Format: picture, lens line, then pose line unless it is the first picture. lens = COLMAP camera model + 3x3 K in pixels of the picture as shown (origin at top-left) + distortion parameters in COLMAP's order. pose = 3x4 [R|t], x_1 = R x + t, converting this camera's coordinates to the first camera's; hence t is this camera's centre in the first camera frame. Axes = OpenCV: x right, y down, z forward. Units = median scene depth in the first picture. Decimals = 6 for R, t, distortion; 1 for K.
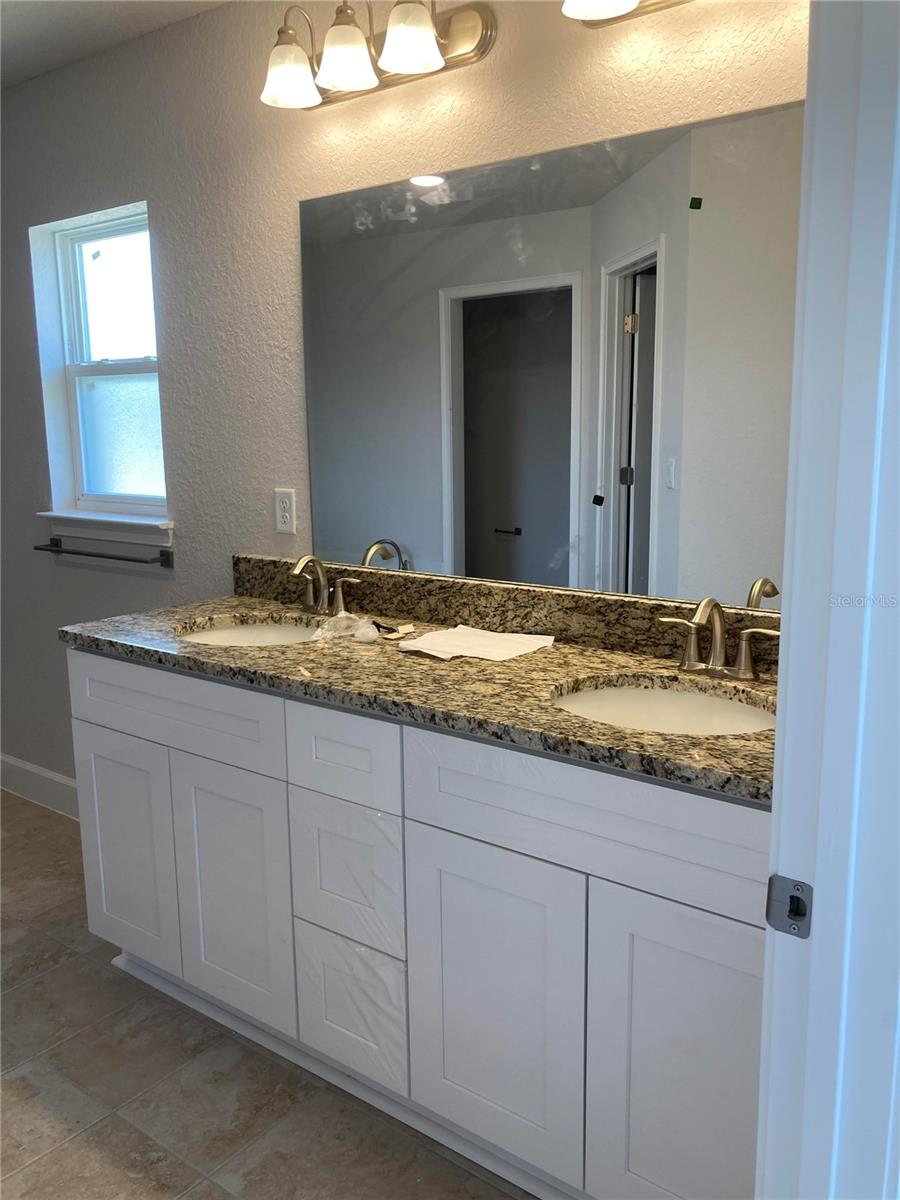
lens RADIAL K [[976.1, 0, 454.8], [0, 976.1, 600.4], [0, 0, 1]] dist [0.011651, -0.007397]
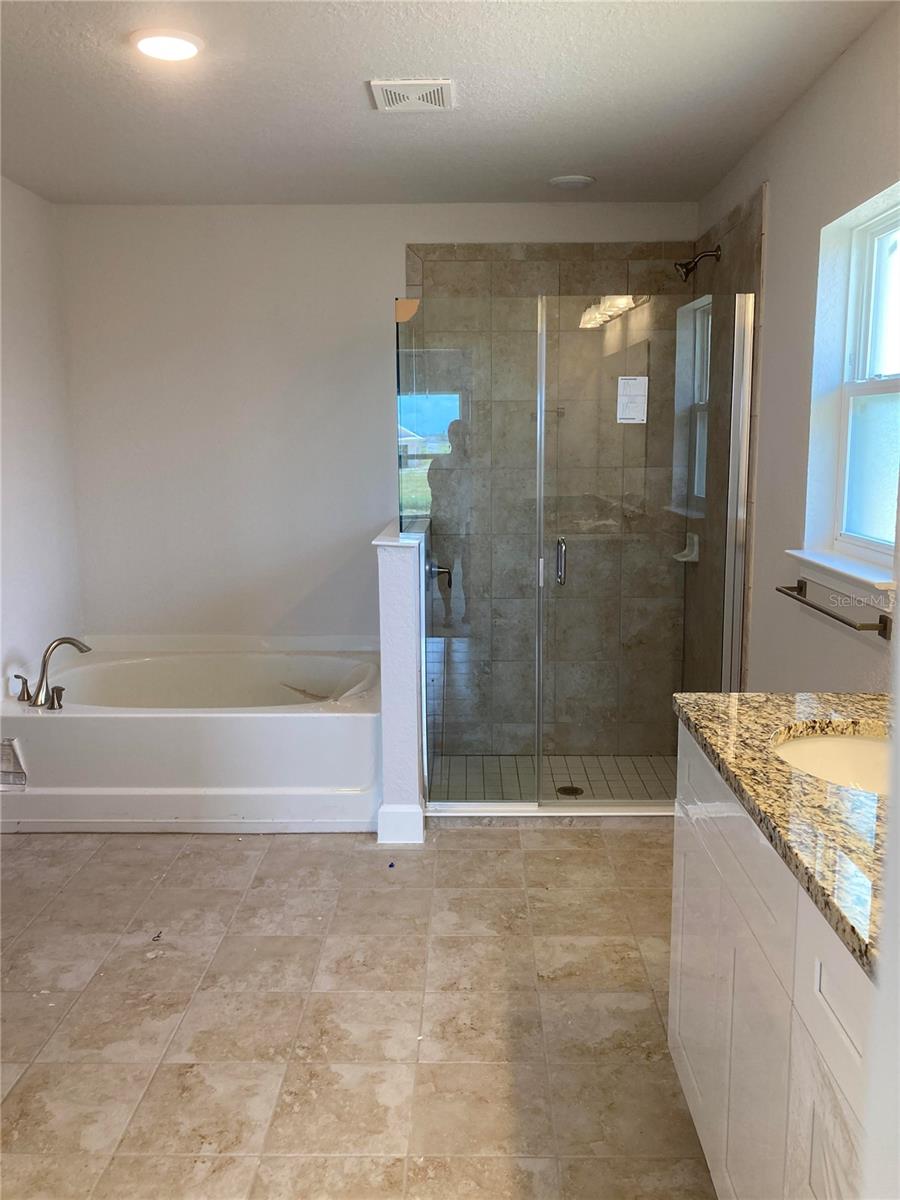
lens RADIAL K [[976.1, 0, 451.5], [0, 976.1, 603.9], [0, 0, 1]] dist [0.011651, -0.007397]
pose [[0.598567, 0.140772, -0.788607, 0.114751], [-0.149787, 0.986744, 0.062449, -0.058518], [0.786944, 0.080743, 0.611718, 0.249787]]
